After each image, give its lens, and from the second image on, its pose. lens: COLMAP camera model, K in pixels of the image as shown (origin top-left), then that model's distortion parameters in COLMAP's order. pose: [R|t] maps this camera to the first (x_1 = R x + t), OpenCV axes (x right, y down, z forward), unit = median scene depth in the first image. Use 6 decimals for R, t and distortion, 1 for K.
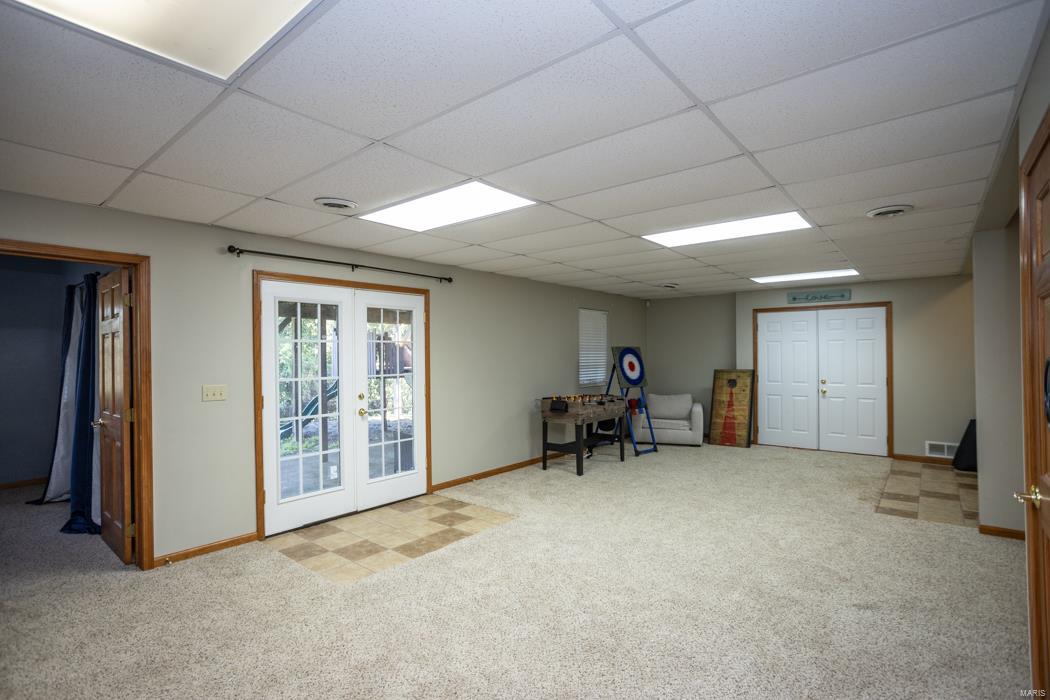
lens RADIAL K [[509.1, 0, 524.8], [0, 509.1, 353.2], [0, 0, 1]] dist [-0.004452, 0.000399]
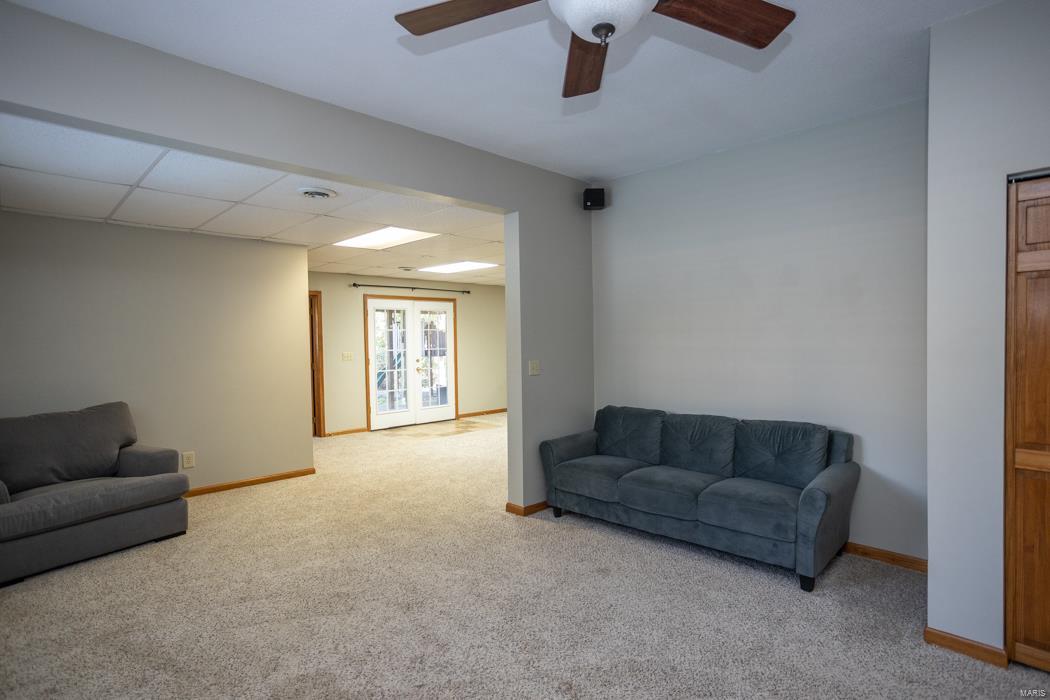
lens RADIAL K [[509.1, 0, 525.1], [0, 509.1, 345.9], [0, 0, 1]] dist [-0.004452, 0.000399]
pose [[0.996176, -0.005201, -0.087217, 0.200130], [0.006411, 0.999887, 0.013606, 0.010108], [0.087136, -0.014113, 0.996096, -0.710119]]
